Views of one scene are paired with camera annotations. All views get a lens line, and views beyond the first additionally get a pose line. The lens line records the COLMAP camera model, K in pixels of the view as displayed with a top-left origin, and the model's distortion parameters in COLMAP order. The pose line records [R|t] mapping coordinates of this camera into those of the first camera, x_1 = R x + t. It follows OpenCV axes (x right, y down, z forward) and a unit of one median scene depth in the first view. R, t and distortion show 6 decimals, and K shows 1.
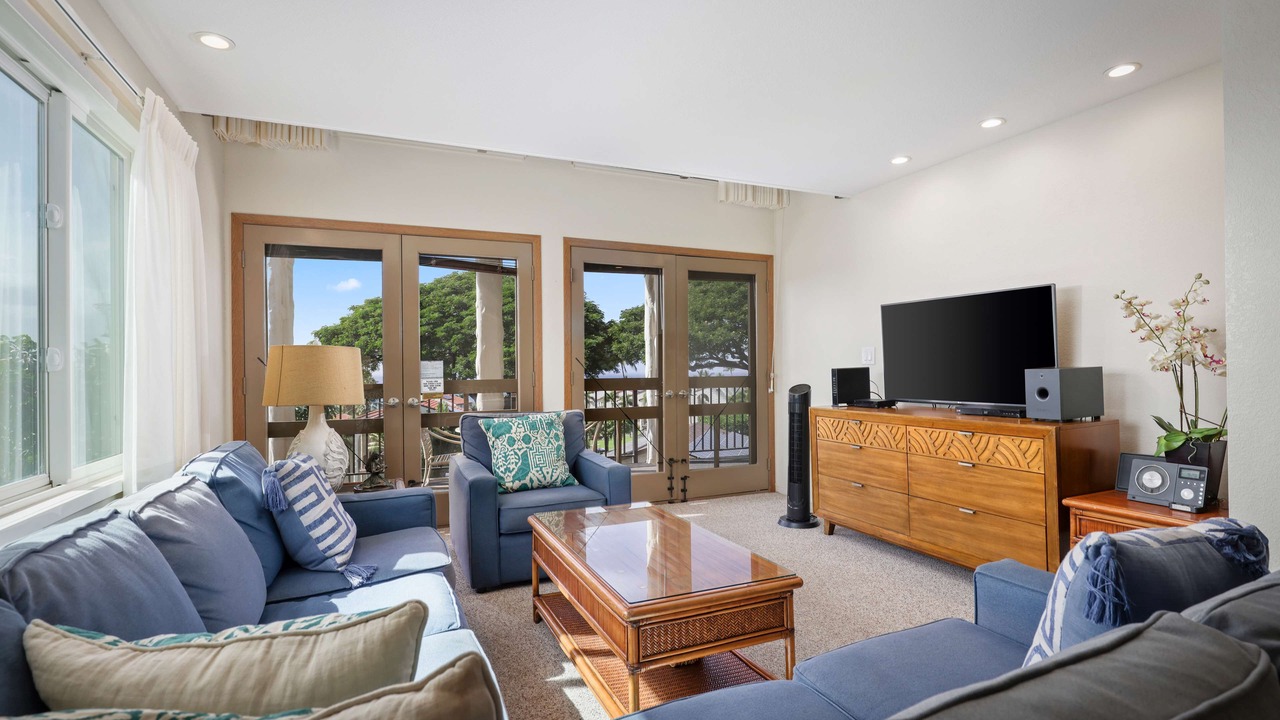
lens RADIAL K [[680.8, 0, 640.0], [0, 680.8, 360.0], [0, 0, 1]] dist [-0.000529, -0.000097]
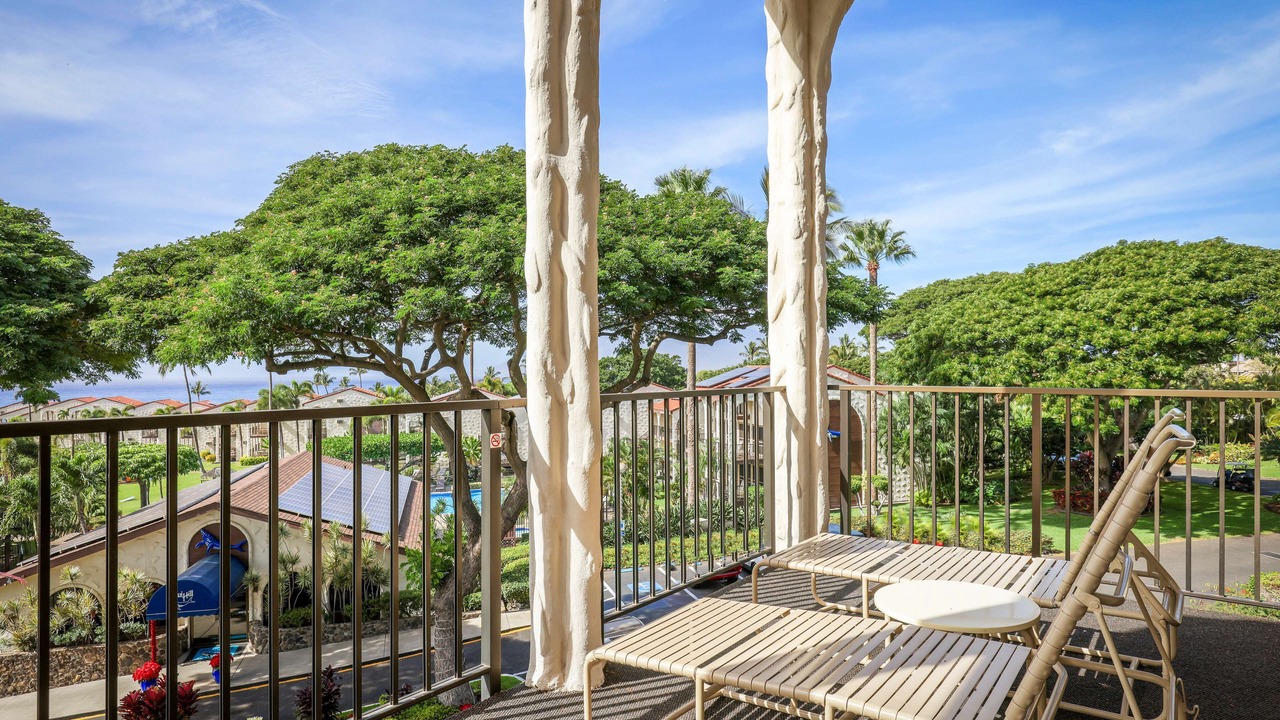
lens RADIAL K [[680.8, 0, 640.0], [0, 680.8, 360.0], [0, 0, 1]] dist [-0.000529, -0.000097]
pose [[0.868353, 0.012323, 0.495793, 0.058240], [-0.012390, 0.999918, -0.003152, 0.003206], [-0.495791, -0.003406, 0.868435, 0.373984]]
